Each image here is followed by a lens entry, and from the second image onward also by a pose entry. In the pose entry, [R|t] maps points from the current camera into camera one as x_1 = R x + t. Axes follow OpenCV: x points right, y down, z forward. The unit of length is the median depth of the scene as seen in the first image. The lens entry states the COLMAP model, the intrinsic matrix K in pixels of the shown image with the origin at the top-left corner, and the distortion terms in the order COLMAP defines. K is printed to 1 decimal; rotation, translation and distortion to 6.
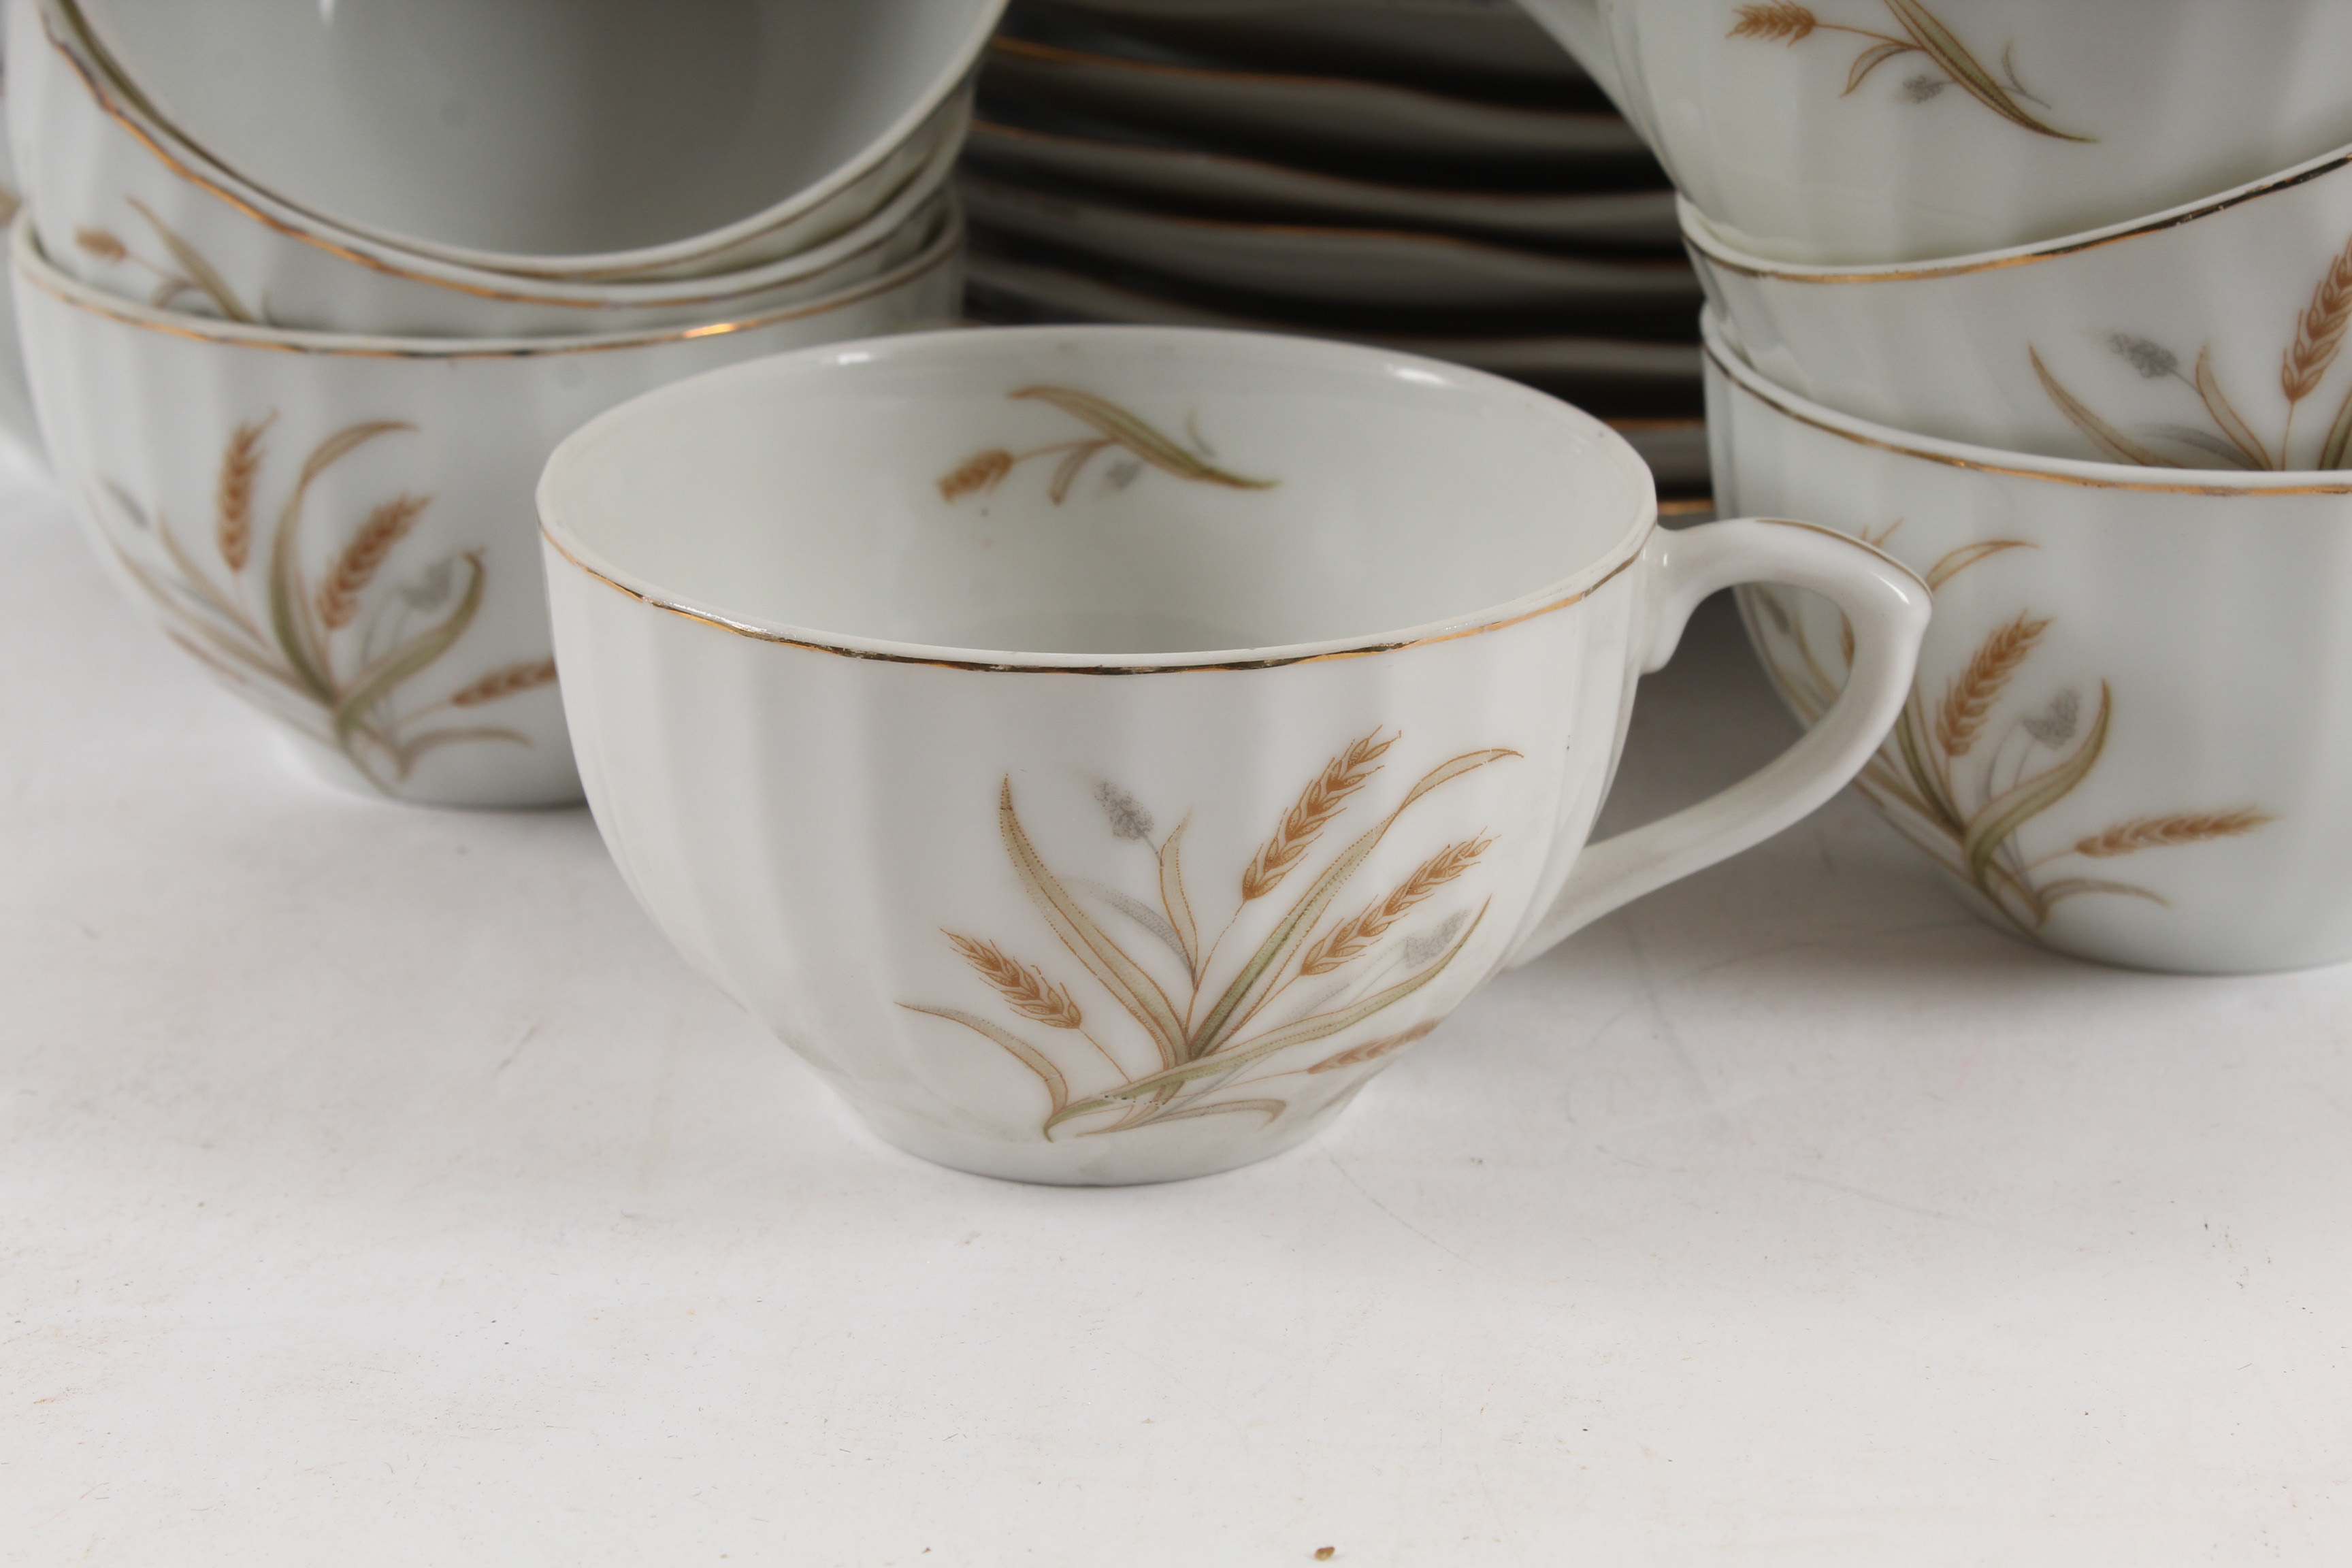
lens RADIAL K [[5093.9, 0, 1176.0], [0, 5093.9, 784.0], [0, 0, 1]] dist [0.018452, 0.397535]
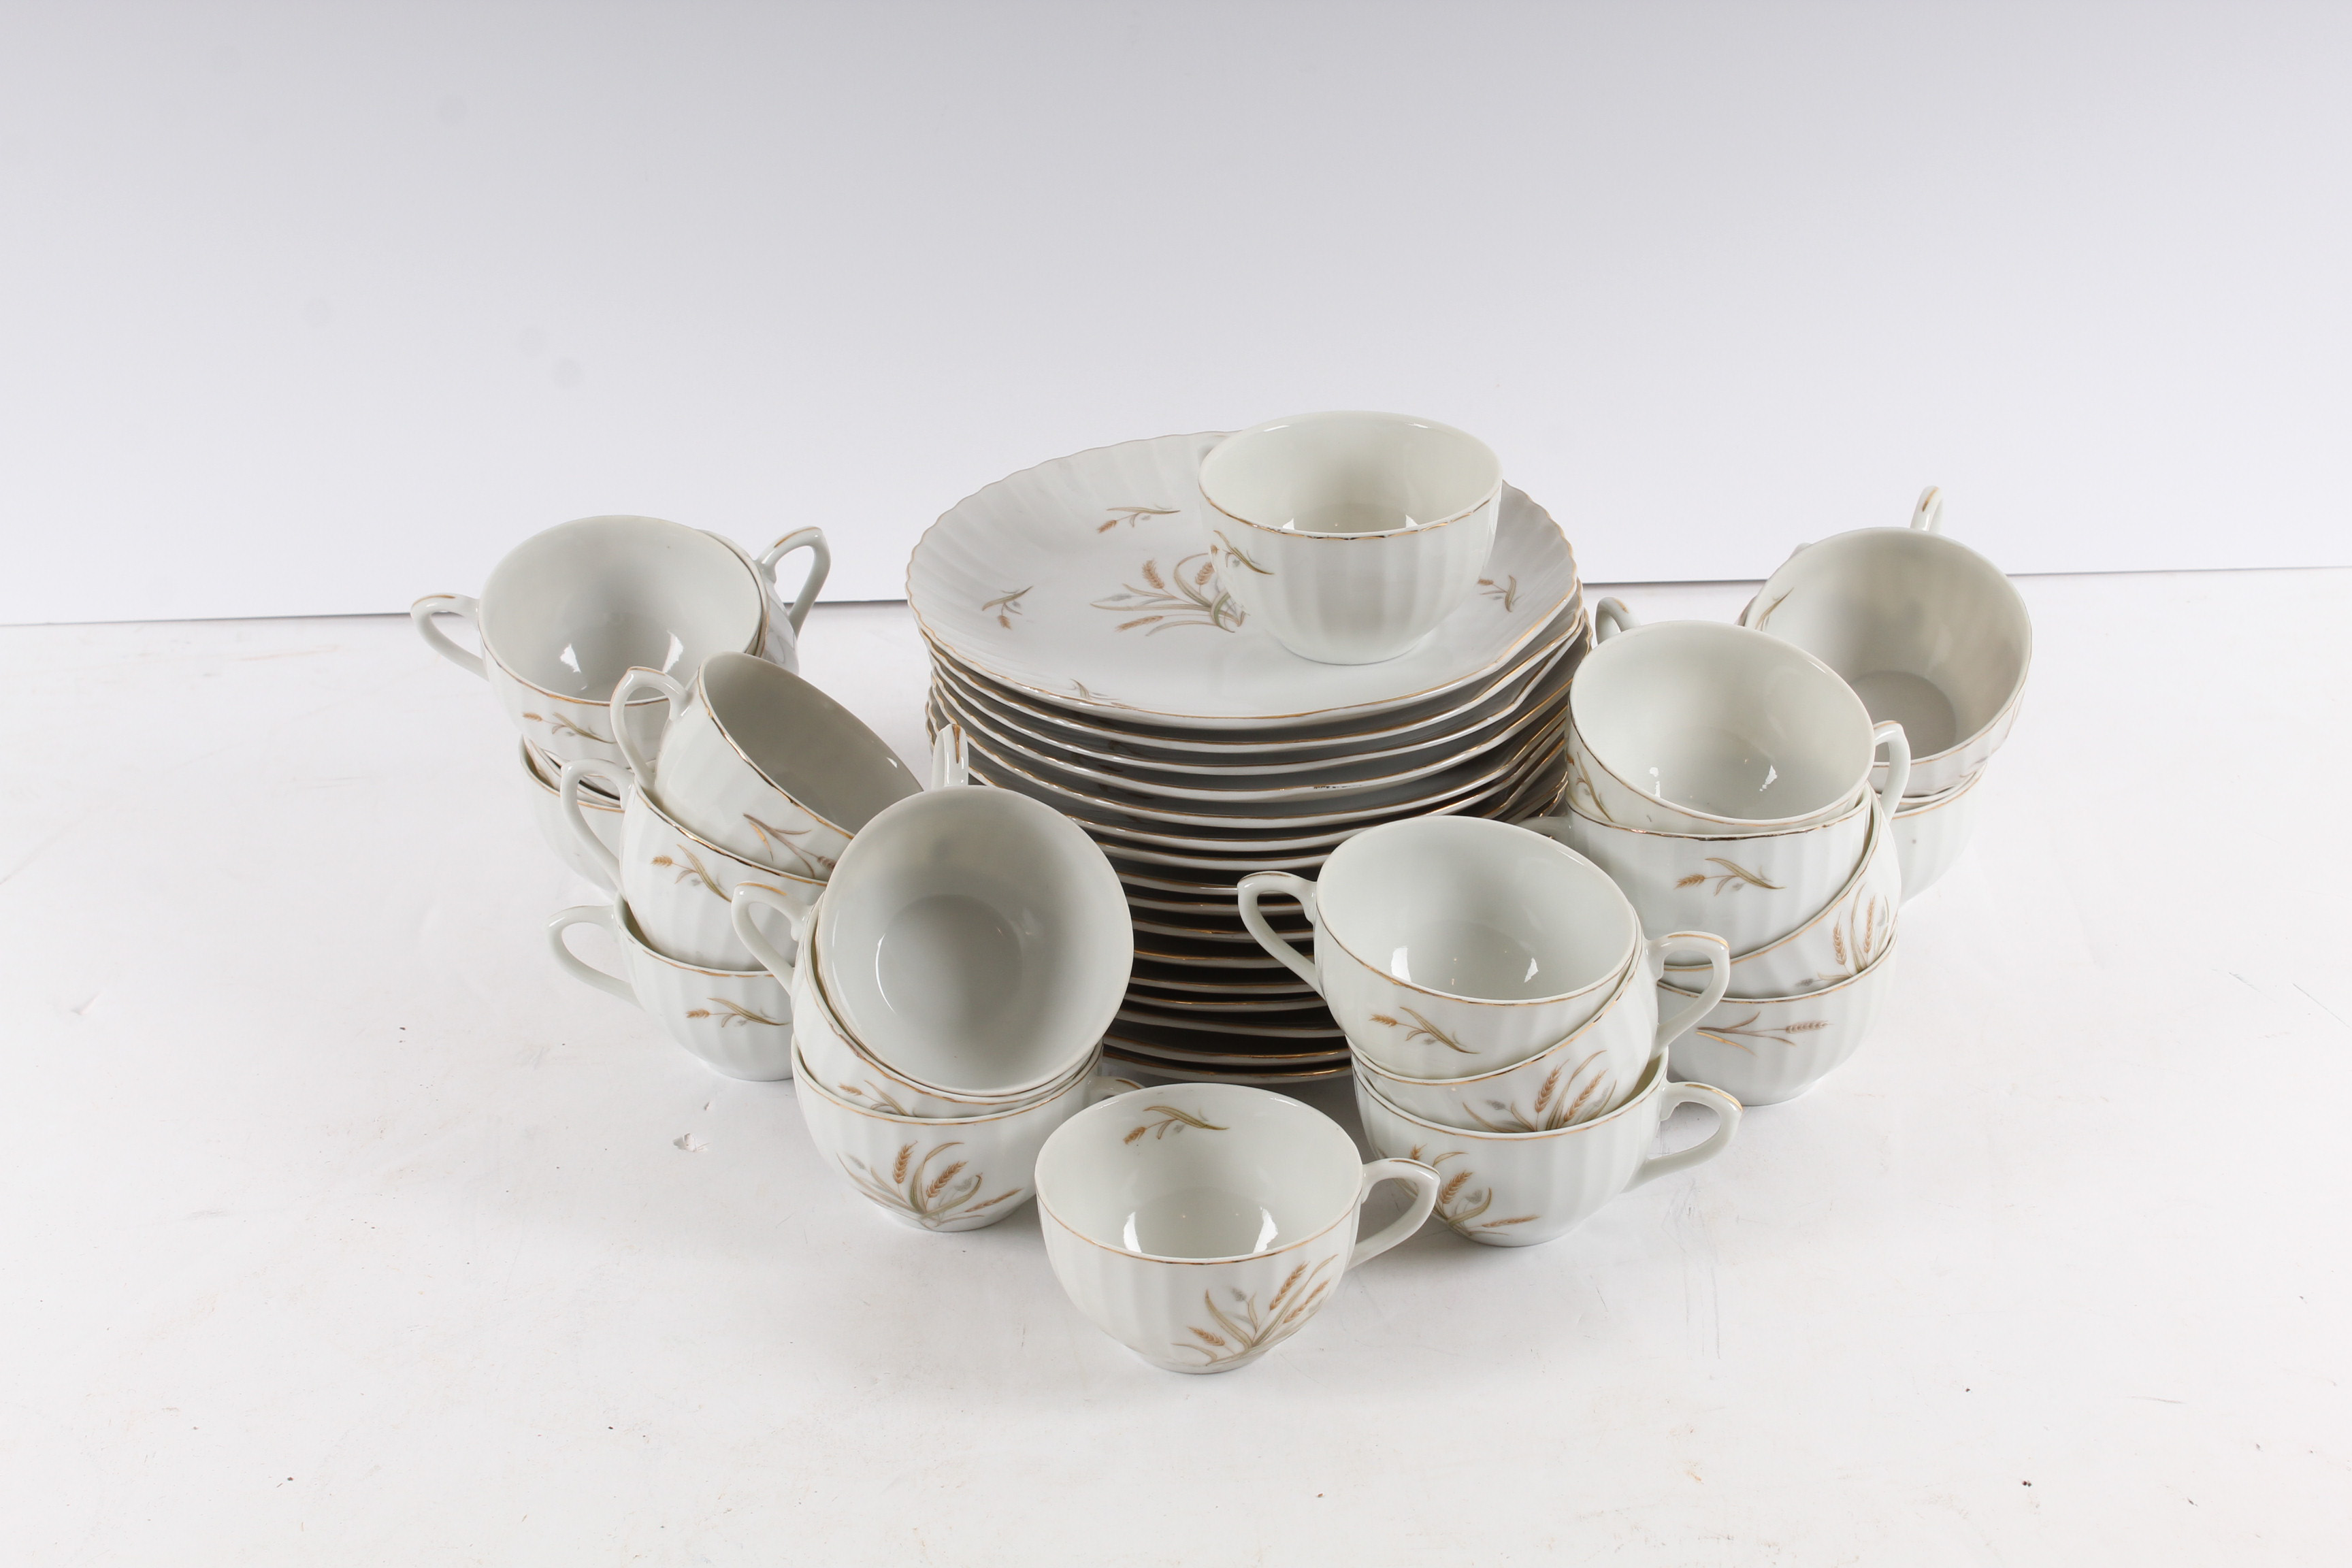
lens RADIAL K [[4114.3, 0, 1176.0], [0, 4114.3, 784.0], [0, 0, 1]] dist [-0.004739, 0.043819]
pose [[0.984398, -0.098218, 0.145990, -0.400344], [0.080636, 0.989270, 0.121833, -0.641297], [-0.156390, -0.108160, 0.981755, -1.643028]]
